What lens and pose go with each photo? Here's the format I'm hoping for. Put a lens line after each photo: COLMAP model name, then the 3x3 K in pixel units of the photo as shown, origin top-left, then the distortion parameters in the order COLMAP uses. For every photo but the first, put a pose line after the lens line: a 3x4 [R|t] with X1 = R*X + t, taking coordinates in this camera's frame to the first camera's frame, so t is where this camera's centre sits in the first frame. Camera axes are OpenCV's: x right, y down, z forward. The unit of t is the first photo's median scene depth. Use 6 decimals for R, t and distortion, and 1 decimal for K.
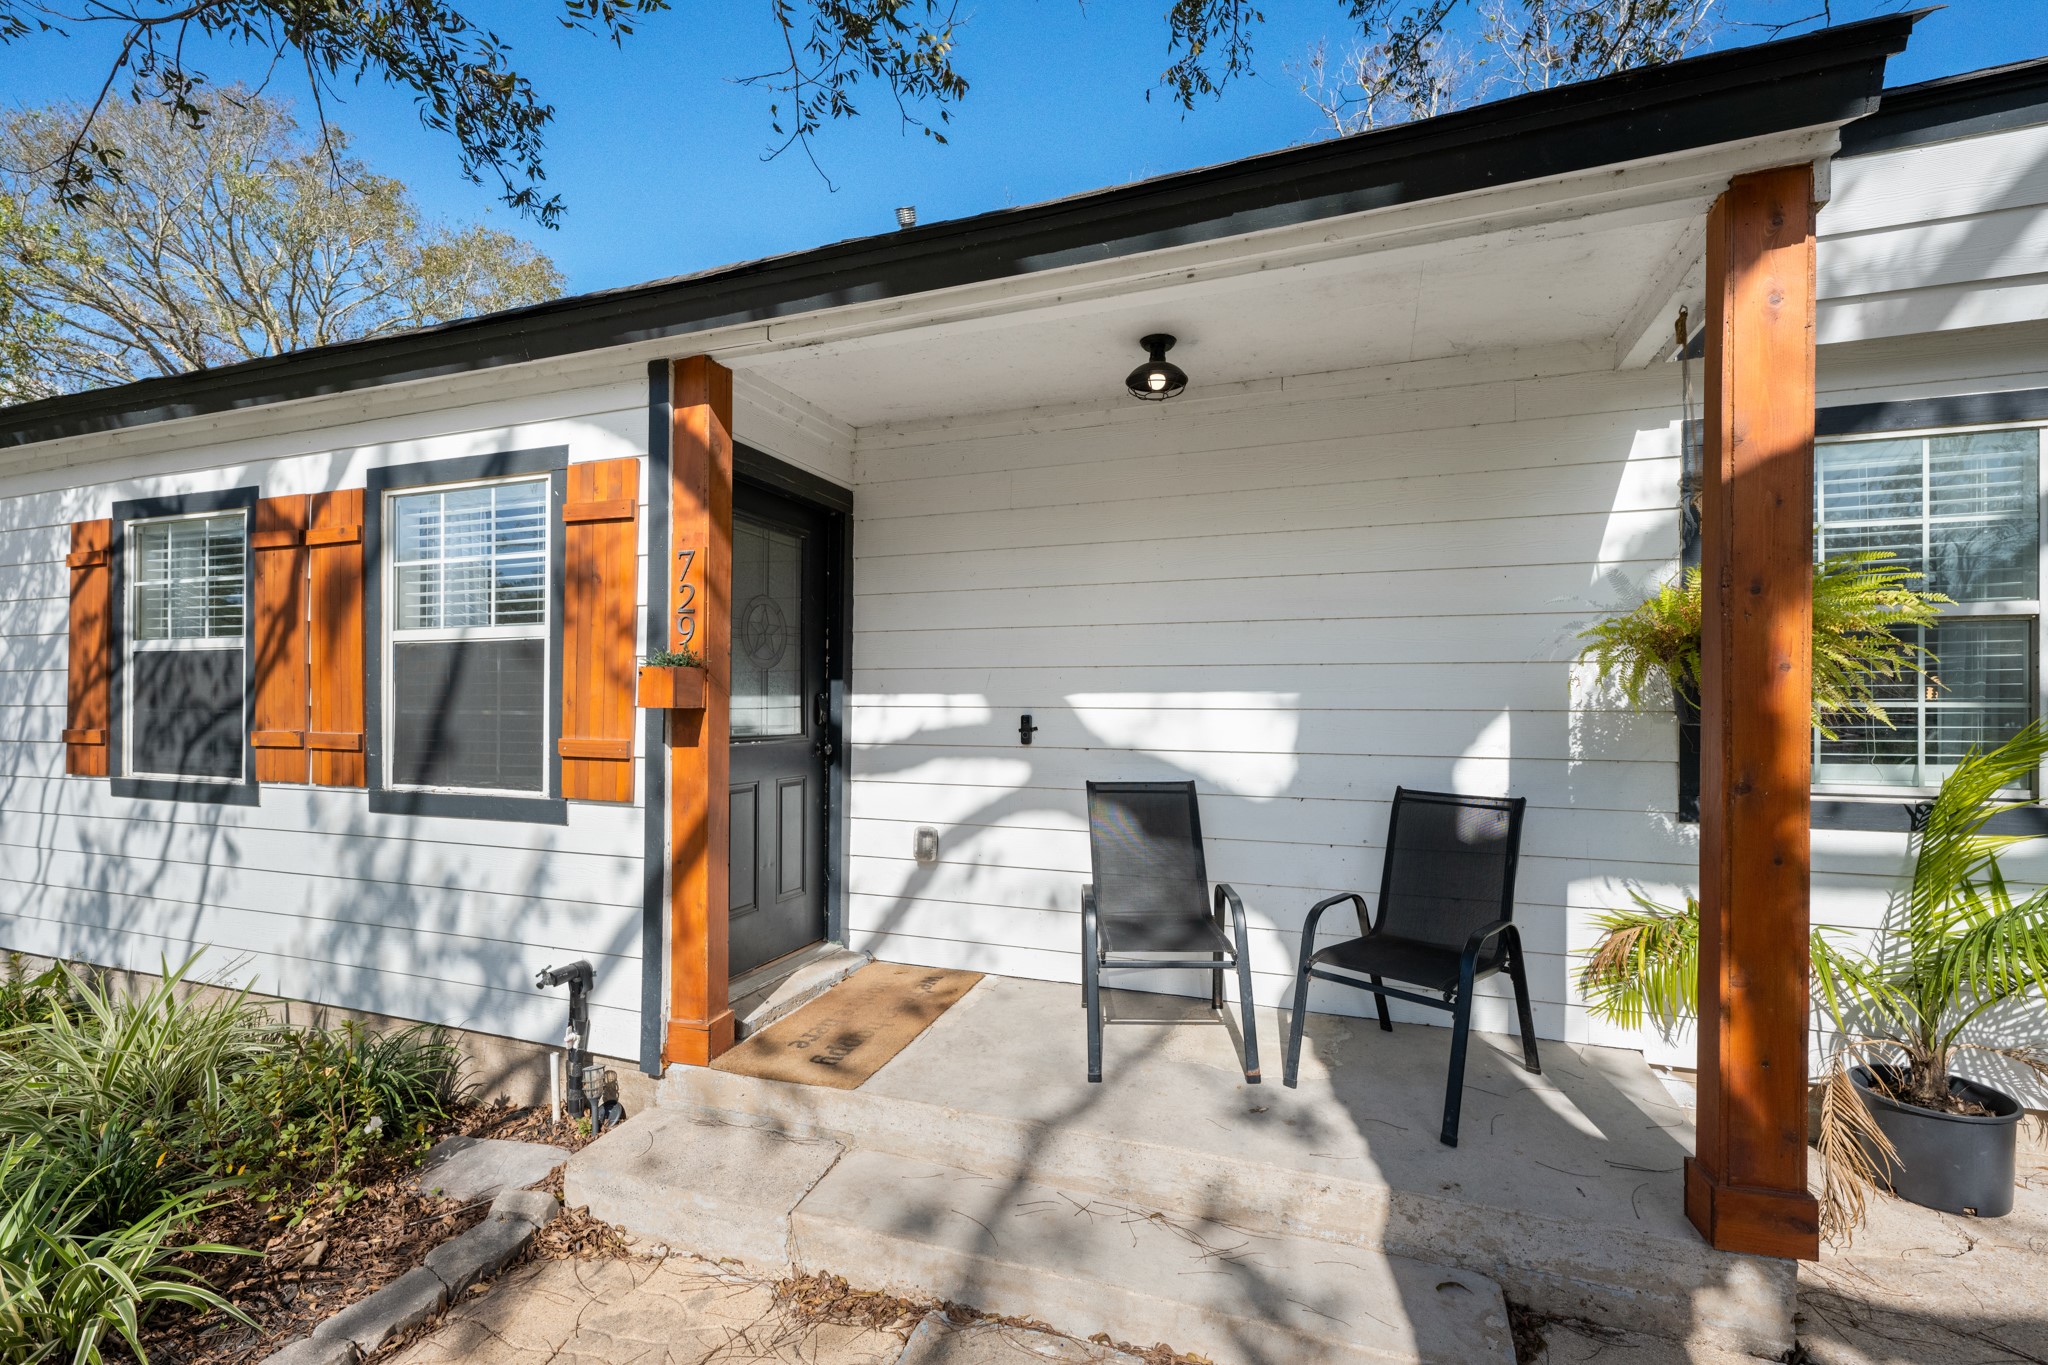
lens RADIAL K [[825.6, 0, 1028.5], [0, 825.6, 686.4], [0, 0, 1]] dist [-0.000161, 0.000209]
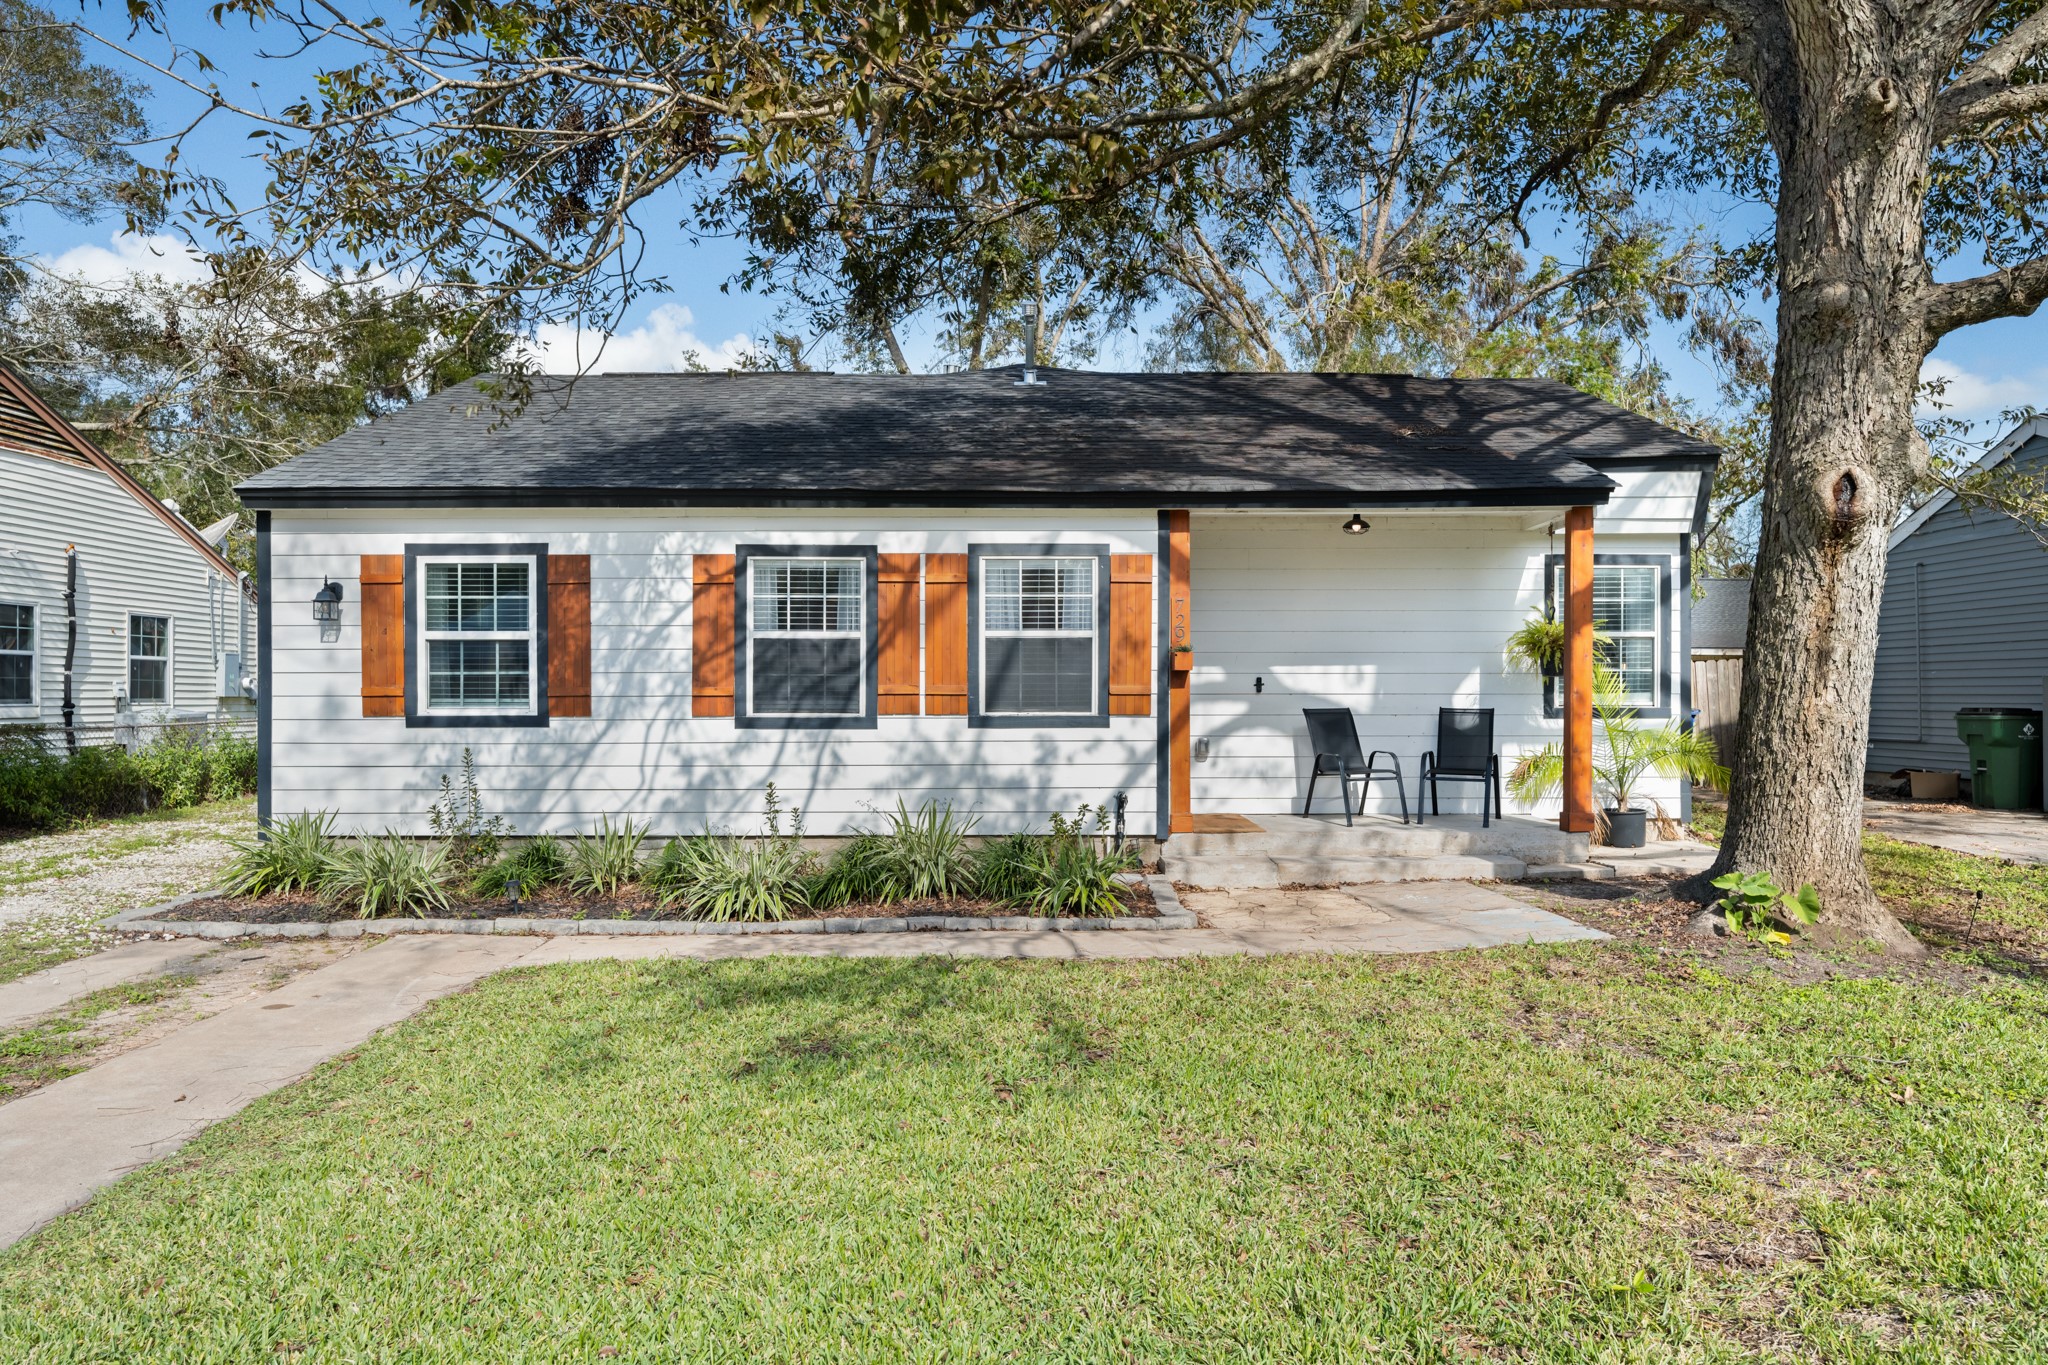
lens RADIAL K [[1133.3, 0, 1009.9], [0, 1133.3, 685.7], [0, 0, 1]] dist [-0.000968, -0.000378]
pose [[0.953409, -0.000461, 0.301680, -1.493101], [-0.002970, 0.999936, 0.010913, 0.029481], [-0.301666, -0.011300, 0.953347, -1.484363]]
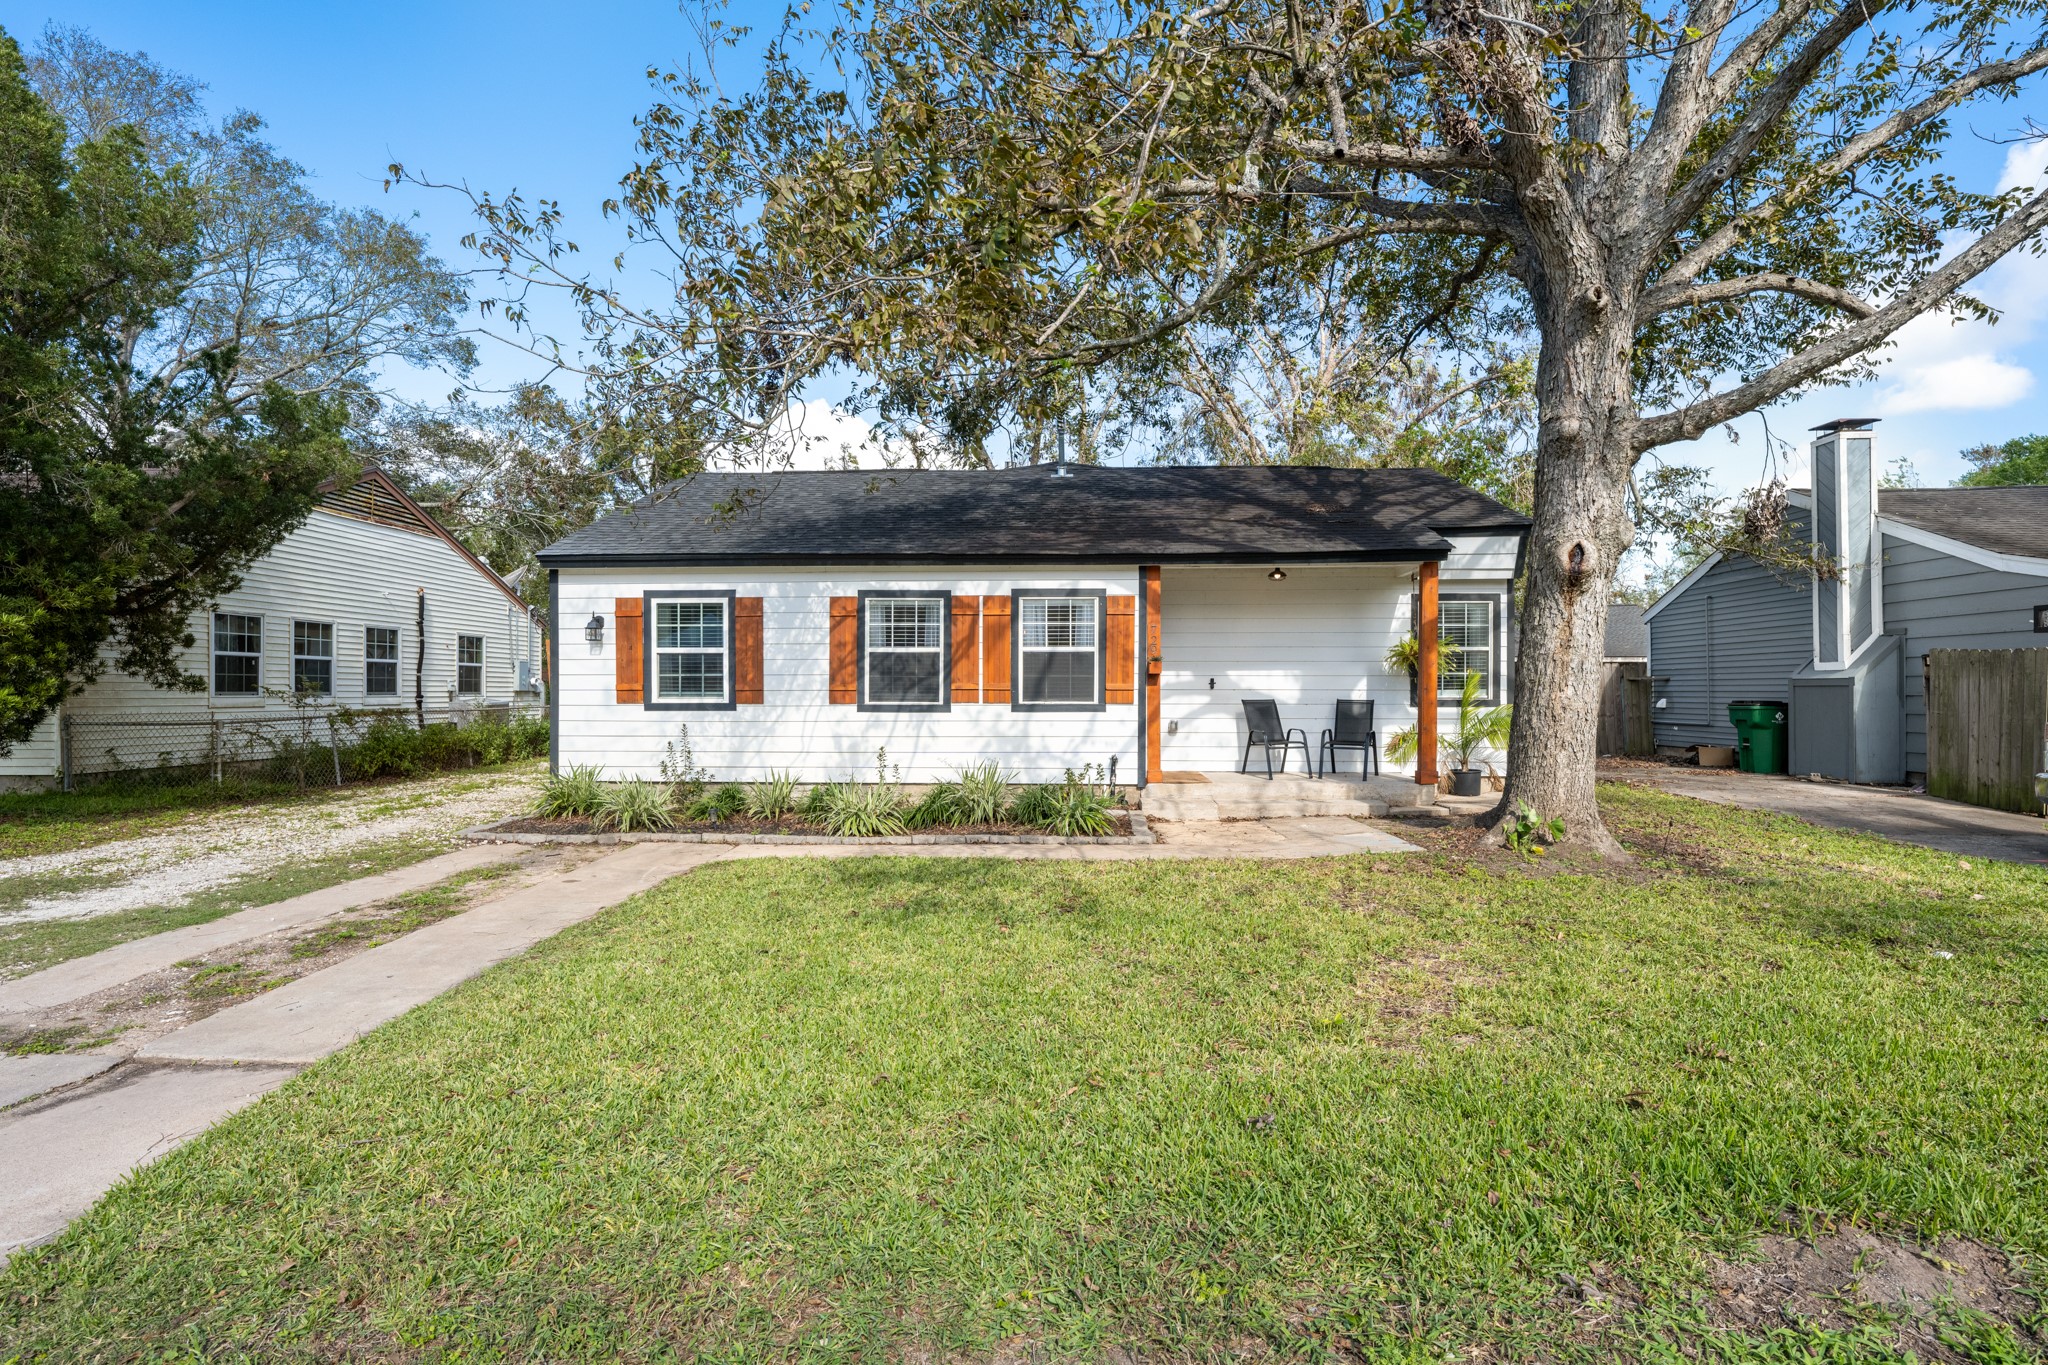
lens RADIAL K [[825.6, 0, 1028.5], [0, 825.6, 686.4], [0, 0, 1]] dist [-0.000161, 0.000209]
pose [[0.966384, -0.000050, 0.257102, -1.472582], [-0.003689, 0.999894, 0.014061, 0.027120], [-0.257075, -0.014537, 0.966282, -1.729952]]
